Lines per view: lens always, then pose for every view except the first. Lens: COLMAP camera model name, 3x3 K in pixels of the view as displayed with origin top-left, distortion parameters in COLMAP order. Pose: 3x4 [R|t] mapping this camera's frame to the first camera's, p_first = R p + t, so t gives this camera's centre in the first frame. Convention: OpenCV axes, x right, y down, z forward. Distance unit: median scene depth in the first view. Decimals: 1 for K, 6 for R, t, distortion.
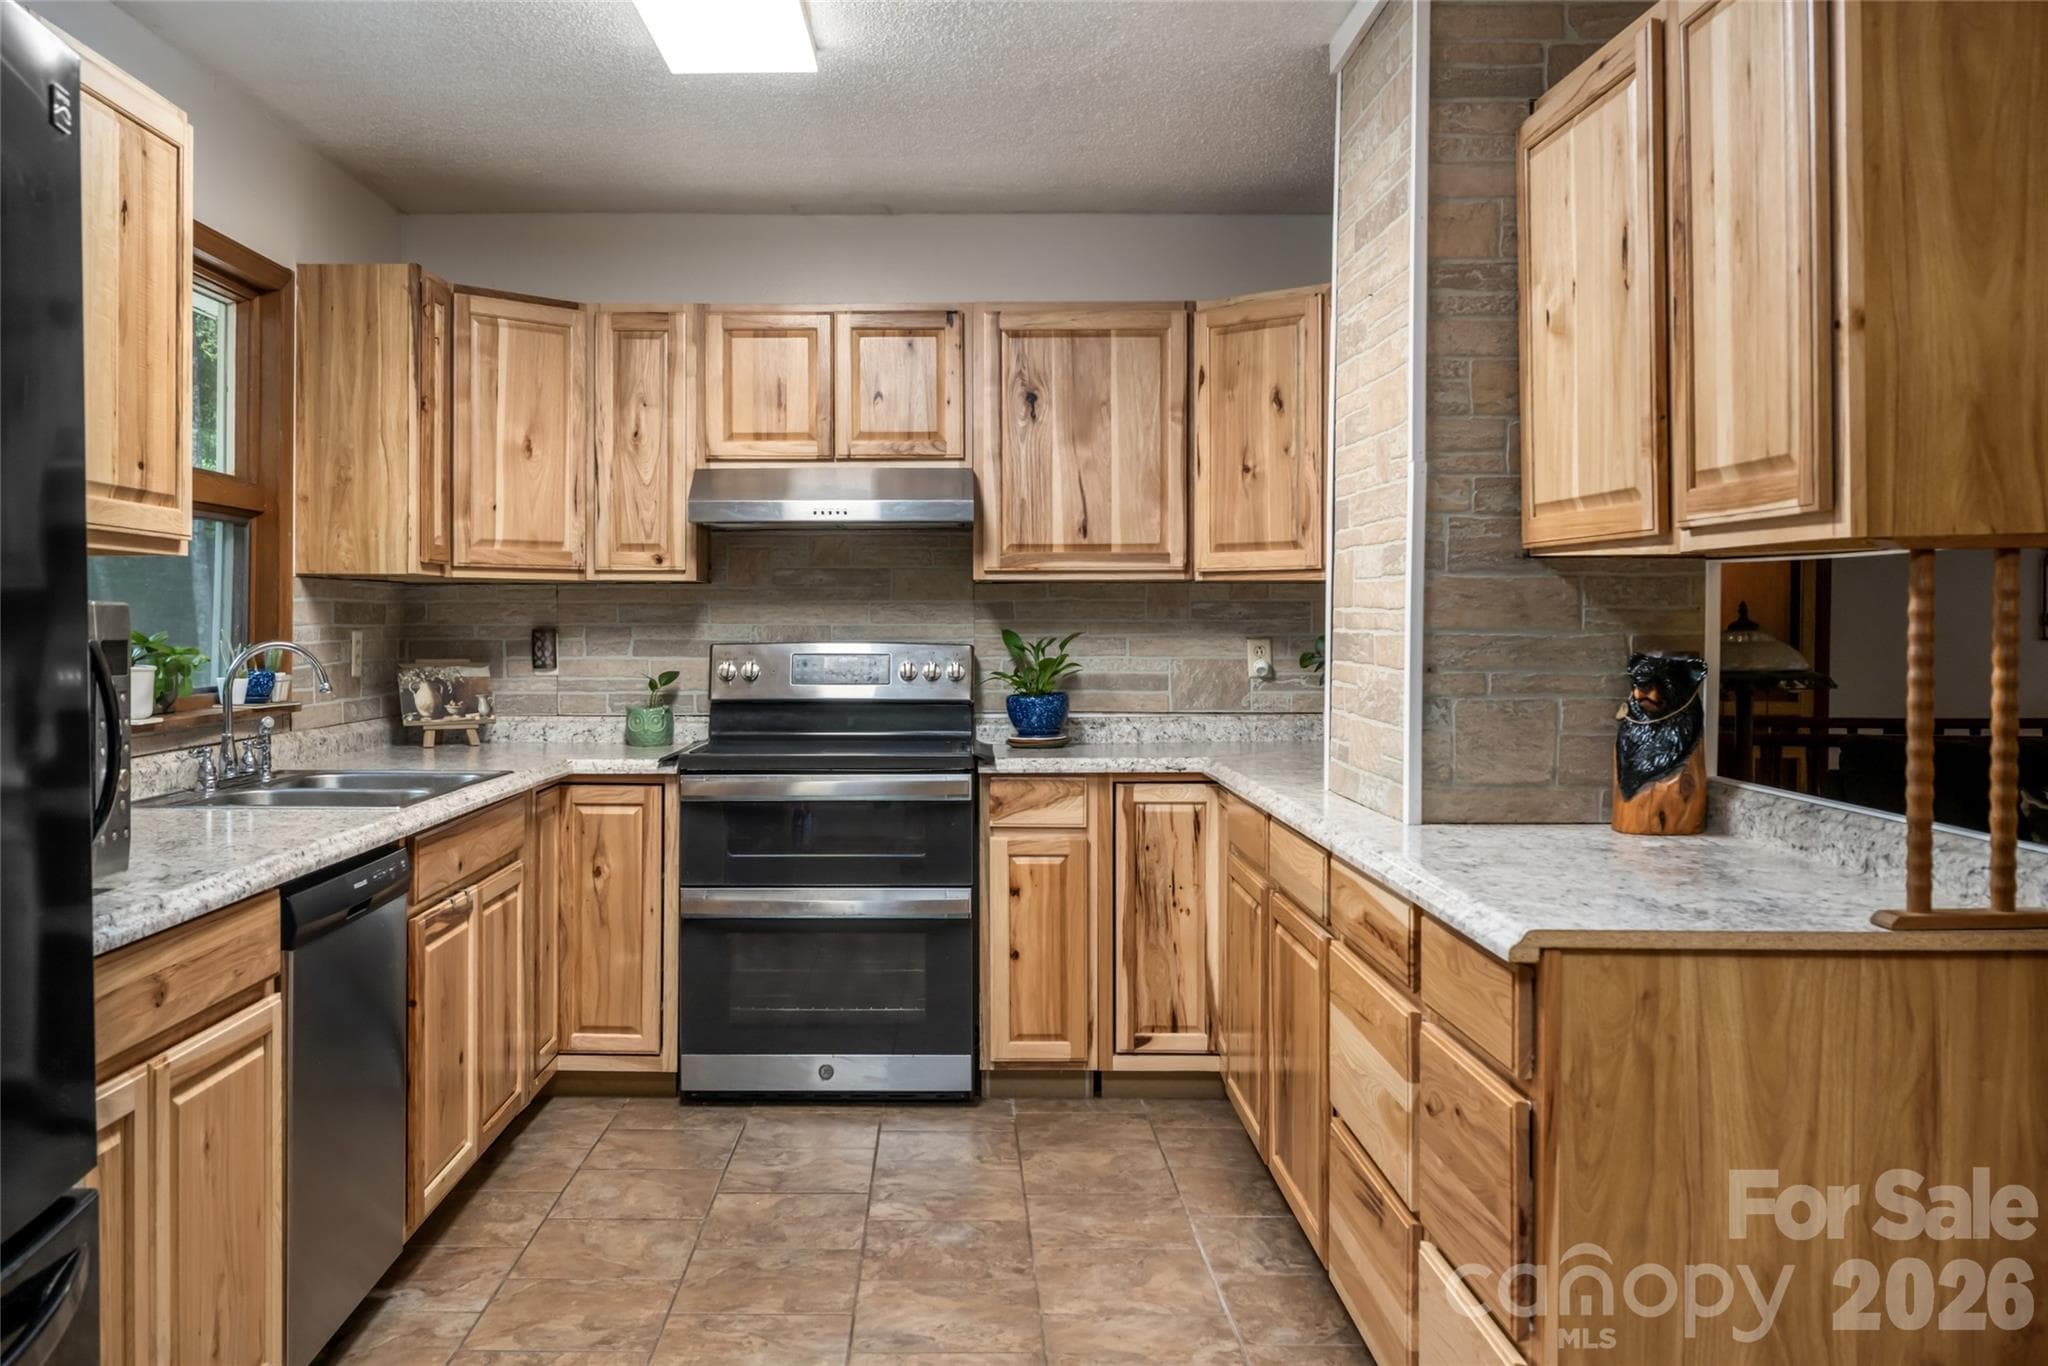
lens RADIAL K [[1822.3, 0, 904.1], [0, 1822.3, 654.1], [0, 0, 1]] dist [0.001576, 0.001837]
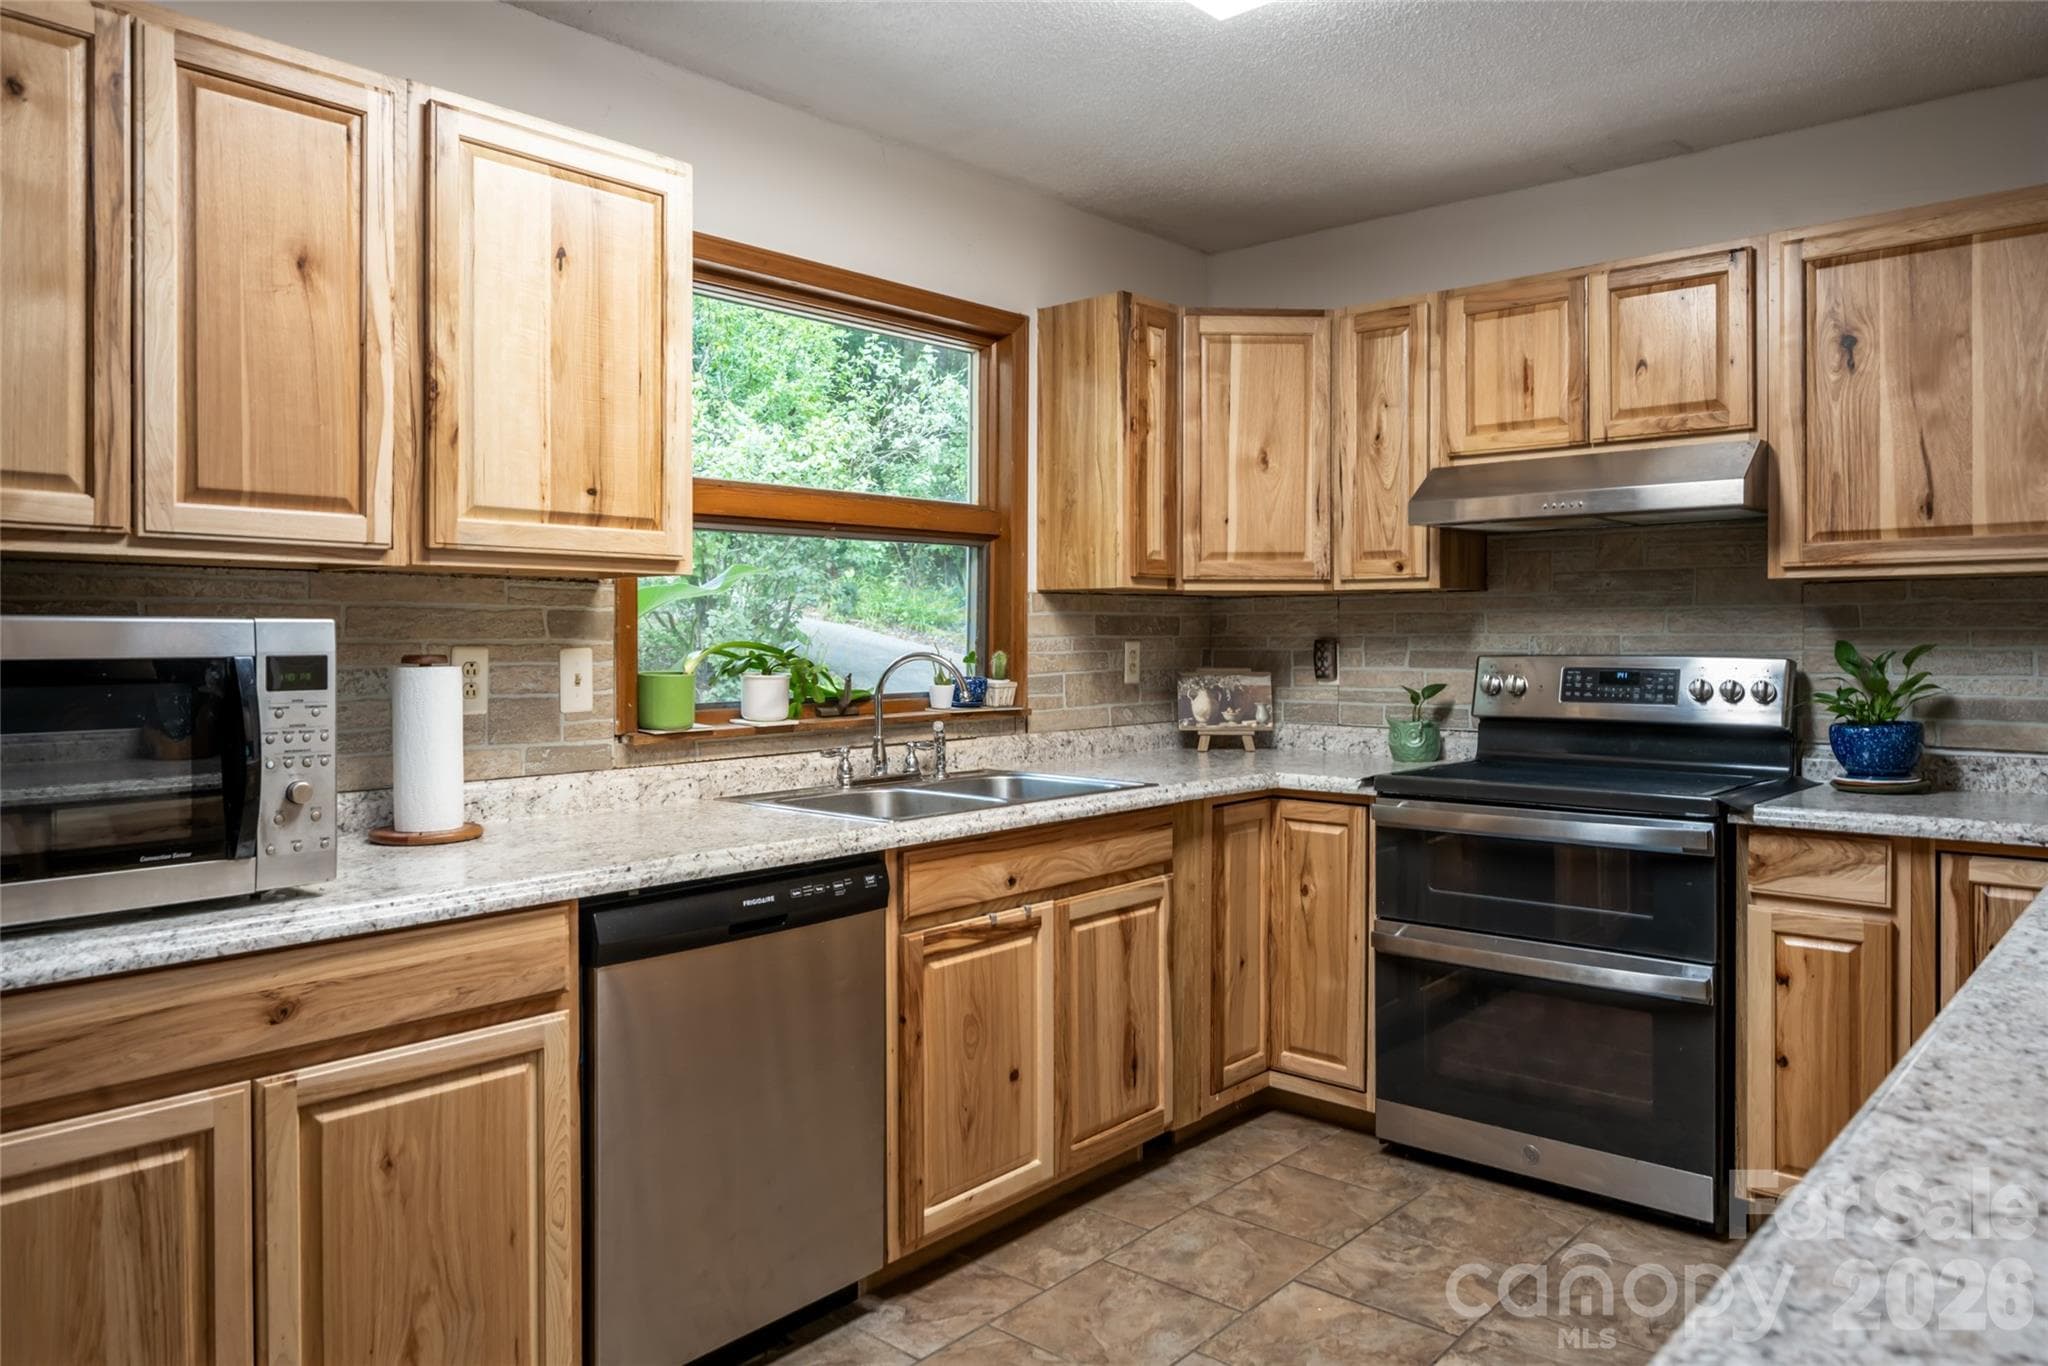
lens RADIAL K [[1385.9, 0, 1020.1], [0, 1385.9, 652.4], [0, 0, 1]] dist [0.002163, 0.000599]
pose [[0.761660, 0.006132, -0.647948, 0.192907], [-0.007256, 0.999973, 0.000933, -0.006794], [0.647936, 0.003991, 0.761684, 0.337182]]
